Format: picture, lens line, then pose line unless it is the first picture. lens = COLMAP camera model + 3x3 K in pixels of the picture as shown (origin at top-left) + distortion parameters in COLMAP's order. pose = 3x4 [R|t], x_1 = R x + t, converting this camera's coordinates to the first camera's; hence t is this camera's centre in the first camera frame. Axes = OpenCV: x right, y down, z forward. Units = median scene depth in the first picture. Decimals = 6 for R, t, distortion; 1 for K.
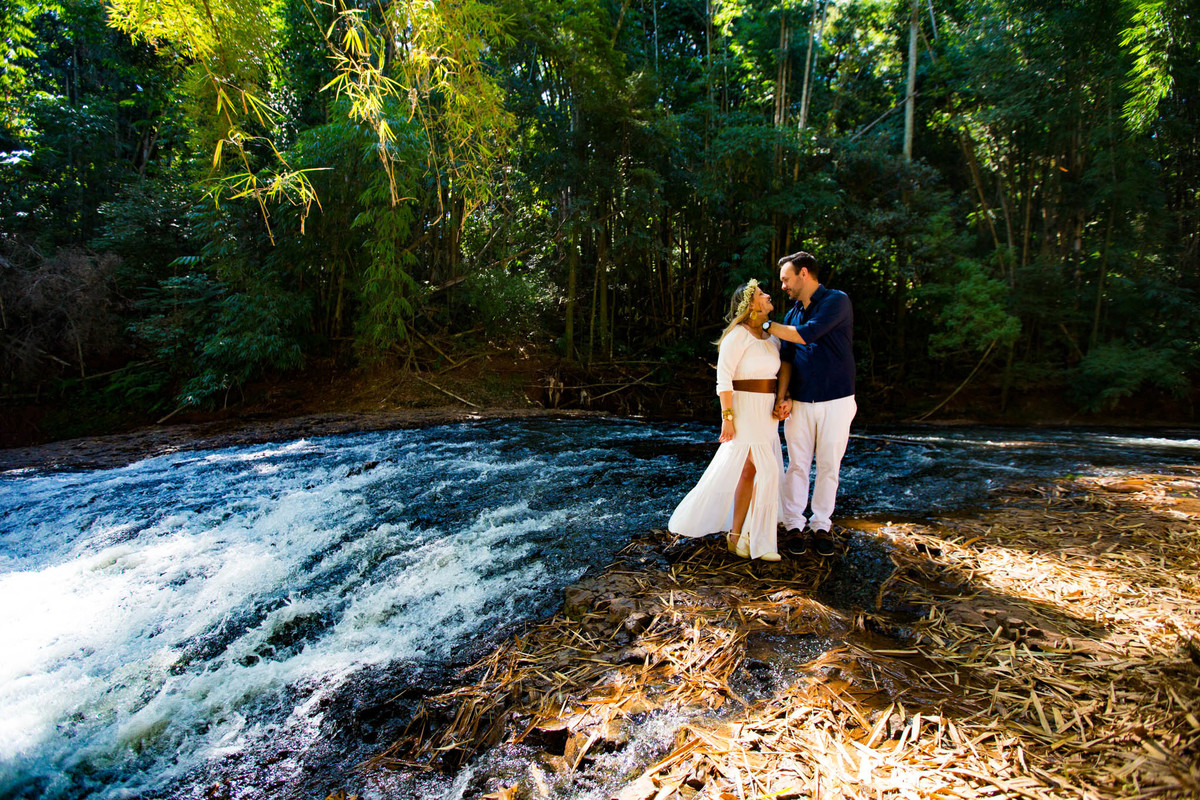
lens RADIAL K [[553.7, 0, 600.0], [0, 553.7, 400.0], [0, 0, 1]] dist [-0.040923, 0.020474]
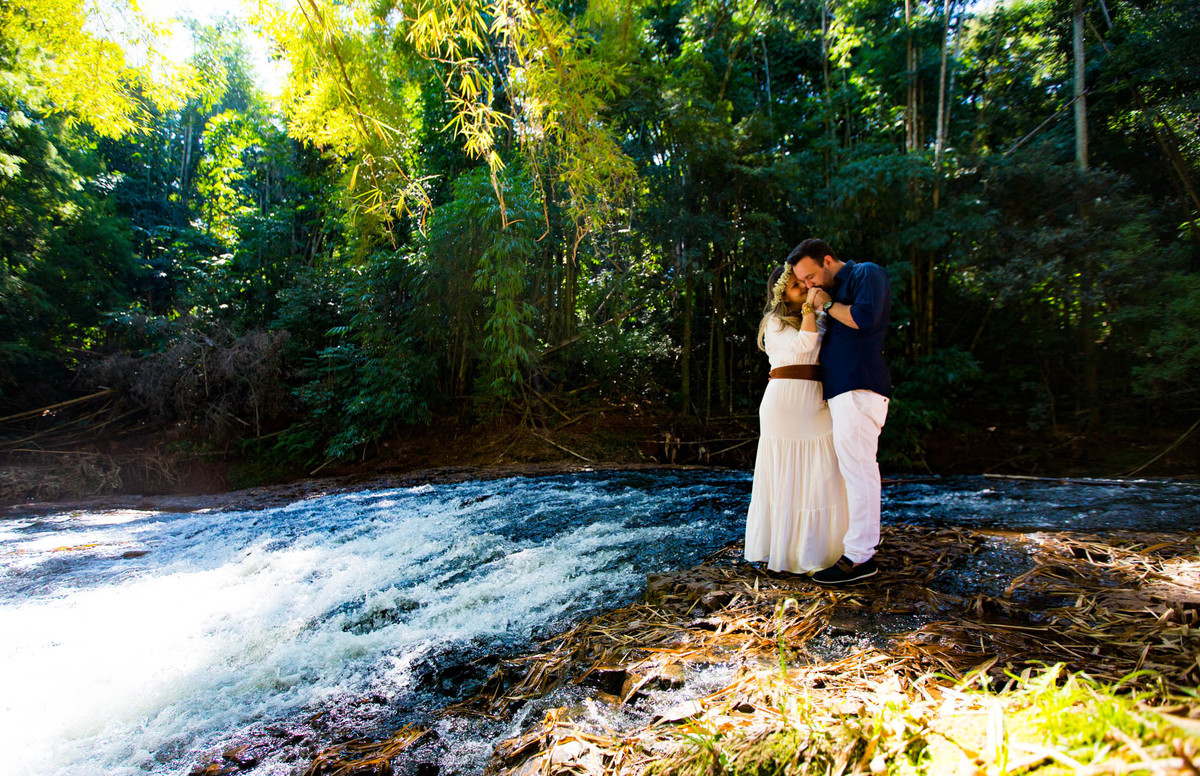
lens RADIAL K [[591.9, 0, 598.4], [0, 591.9, 457.5], [0, 0, 1]] dist [-0.039688, 0.019775]
pose [[0.968453, -0.026407, -0.247792, 0.063554], [0.002817, 0.995466, -0.095077, 0.124755], [0.249179, 0.091379, 0.964137, -0.023110]]
